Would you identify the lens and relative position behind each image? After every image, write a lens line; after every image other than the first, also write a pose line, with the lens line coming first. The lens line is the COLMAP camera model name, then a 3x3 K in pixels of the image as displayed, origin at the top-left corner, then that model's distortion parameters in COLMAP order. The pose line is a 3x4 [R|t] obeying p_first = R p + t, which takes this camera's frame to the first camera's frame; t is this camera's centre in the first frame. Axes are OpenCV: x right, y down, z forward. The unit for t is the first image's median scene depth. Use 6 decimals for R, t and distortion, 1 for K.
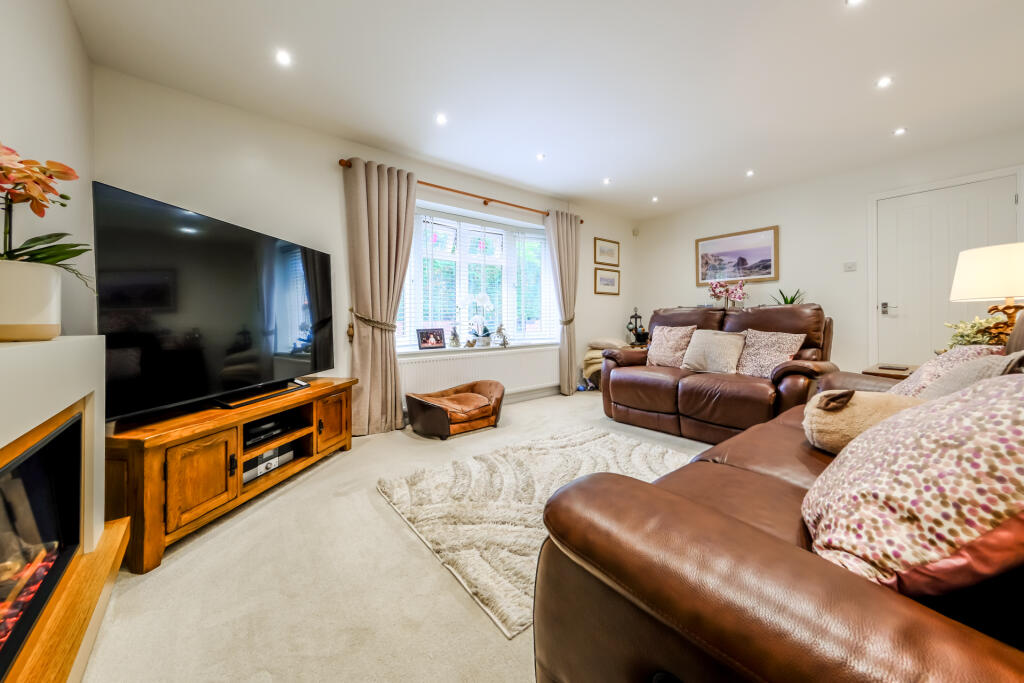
lens RADIAL K [[372.7, 0, 509.6], [0, 372.7, 316.5], [0, 0, 1]] dist [-0.000088, 0.000051]
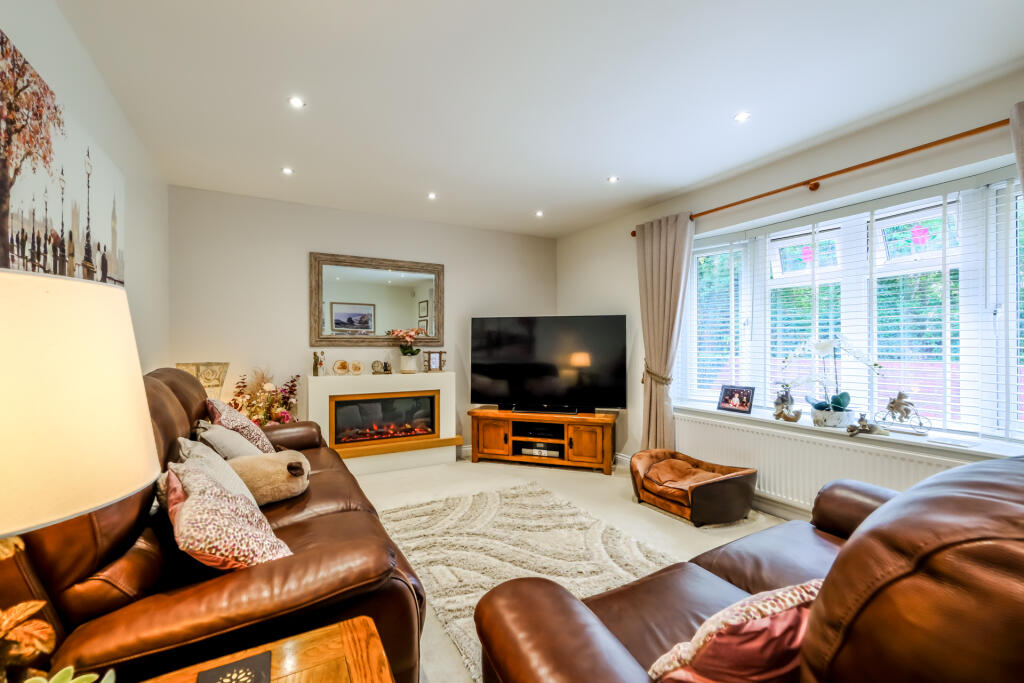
lens RADIAL K [[429.5, 0, 512.0], [0, 429.5, 341.5], [0, 0, 1]] dist [0.000538, 0.000173]
pose [[-0.166760, 0.001270, -0.985997, 0.794662], [0.009374, 0.999956, -0.000297, -0.068014], [0.985953, -0.009293, -0.166765, 0.717228]]
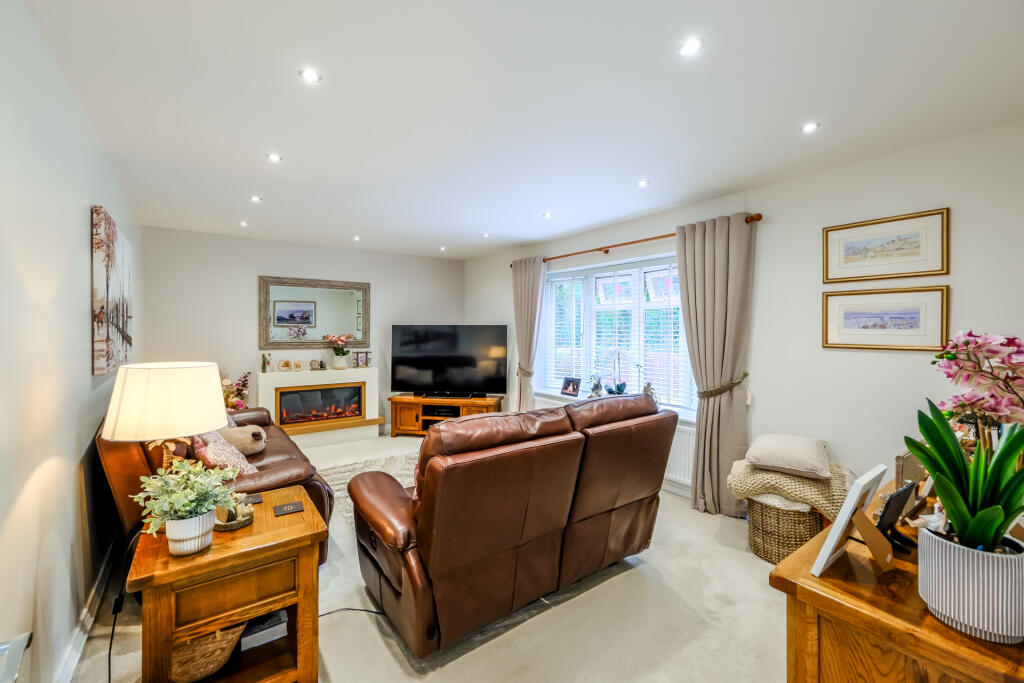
lens RADIAL K [[423.1, 0, 514.8], [0, 423.1, 328.4], [0, 0, 1]] dist [0.000064, 0.000002]
pose [[-0.042962, 0.005031, -0.999064, 1.148640], [0.005301, 0.999974, 0.004807, -0.132130], [0.999063, -0.005090, -0.042987, 0.922823]]
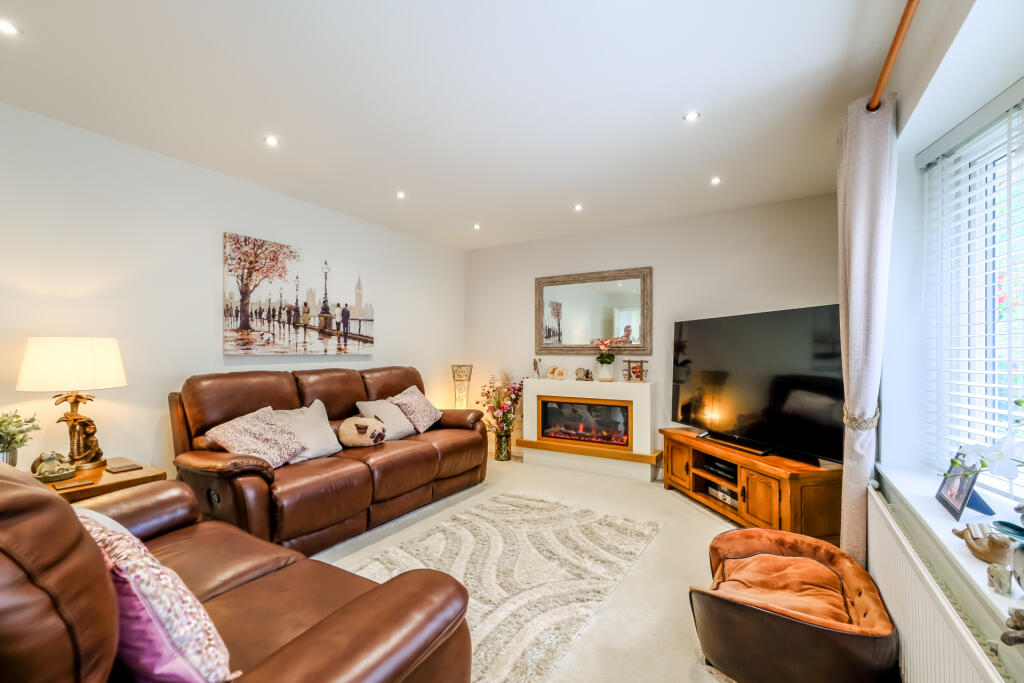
lens RADIAL K [[431.2, 0, 514.1], [0, 431.2, 347.7], [0, 0, 1]] dist [-0.000253, 0.000009]
pose [[-0.941720, 0.003058, -0.336385, 0.321350], [0.008497, 0.999856, -0.014698, -0.062171], [0.336291, -0.016700, -0.941610, 1.288111]]
